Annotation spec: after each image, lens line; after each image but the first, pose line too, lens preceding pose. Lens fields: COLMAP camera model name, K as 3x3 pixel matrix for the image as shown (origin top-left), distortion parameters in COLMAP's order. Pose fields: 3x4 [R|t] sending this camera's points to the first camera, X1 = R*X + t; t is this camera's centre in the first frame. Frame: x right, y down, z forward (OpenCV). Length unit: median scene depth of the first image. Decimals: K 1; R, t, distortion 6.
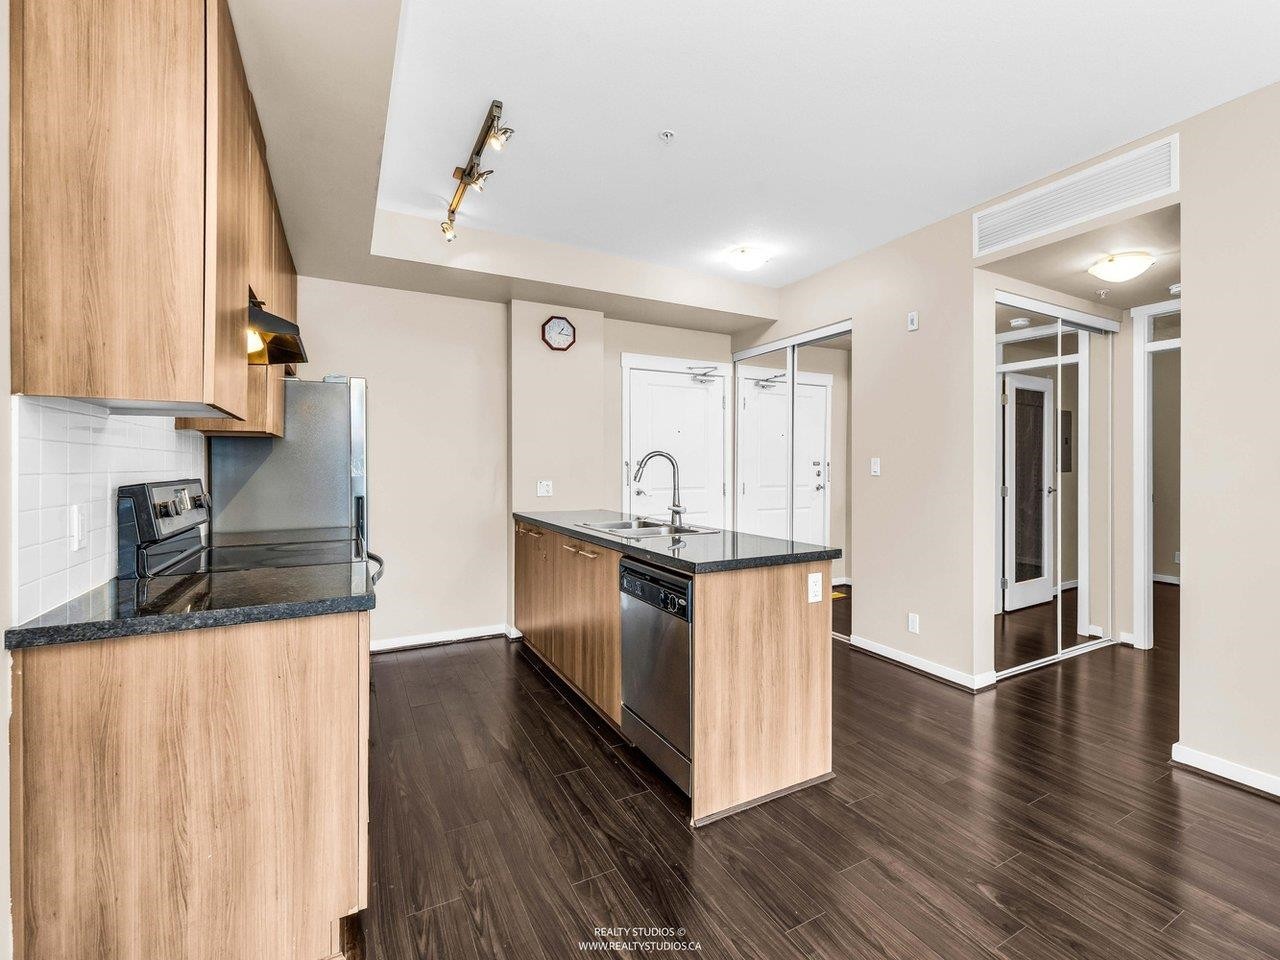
lens RADIAL K [[593.8, 0, 701.9], [0, 593.8, 465.0], [0, 0, 1]] dist [-0.002825, -0.000446]
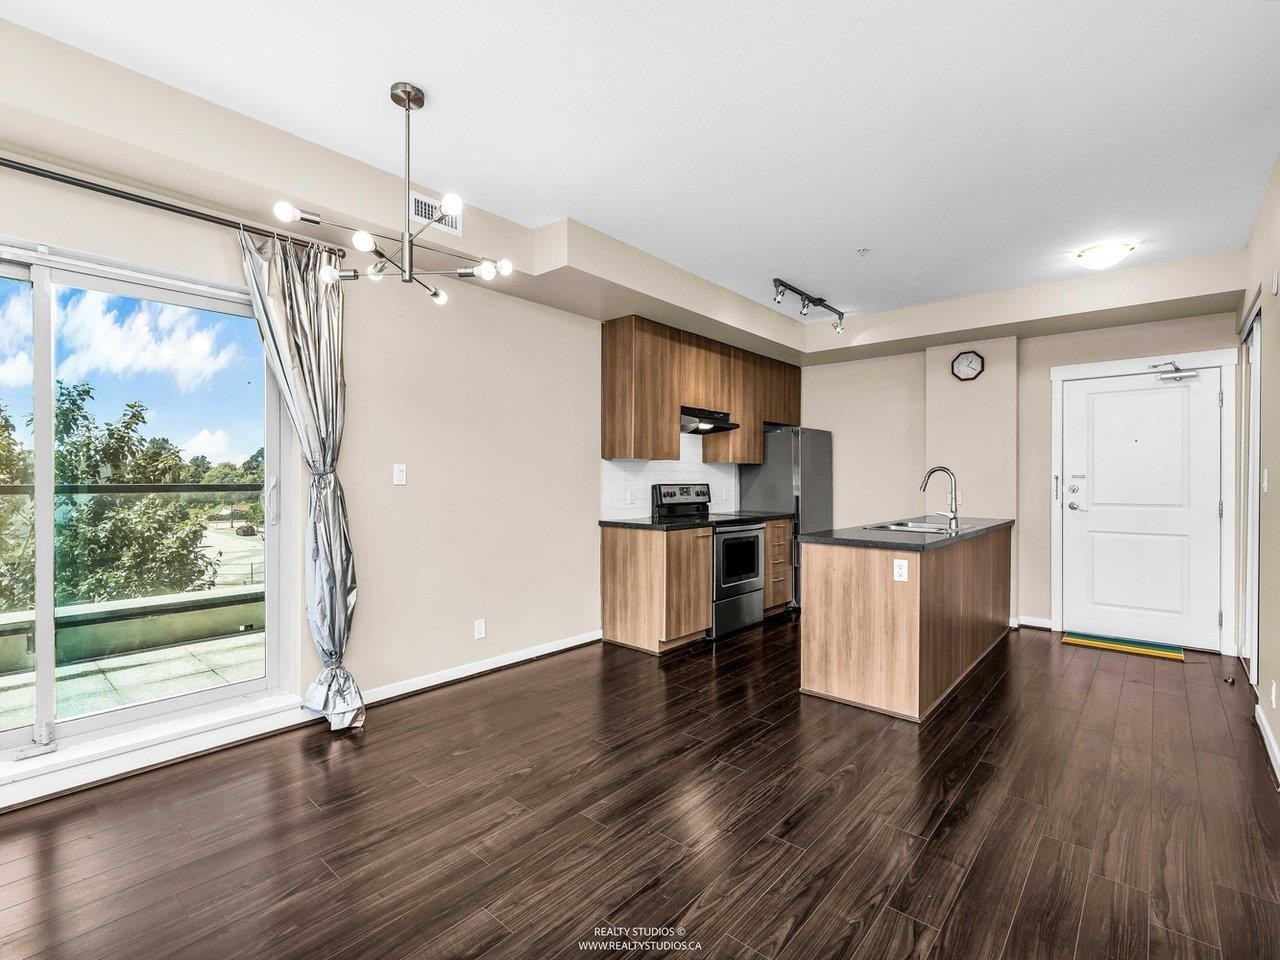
lens RADIAL K [[593.8, 0, 620.7], [0, 593.8, 483.1], [0, 0, 1]] dist [-0.002825, -0.000446]
pose [[0.279358, 0.008075, -0.960153, 0.930892], [-0.002330, 0.999967, 0.007732, 0.002365], [0.960184, 0.000077, 0.279367, 0.022705]]
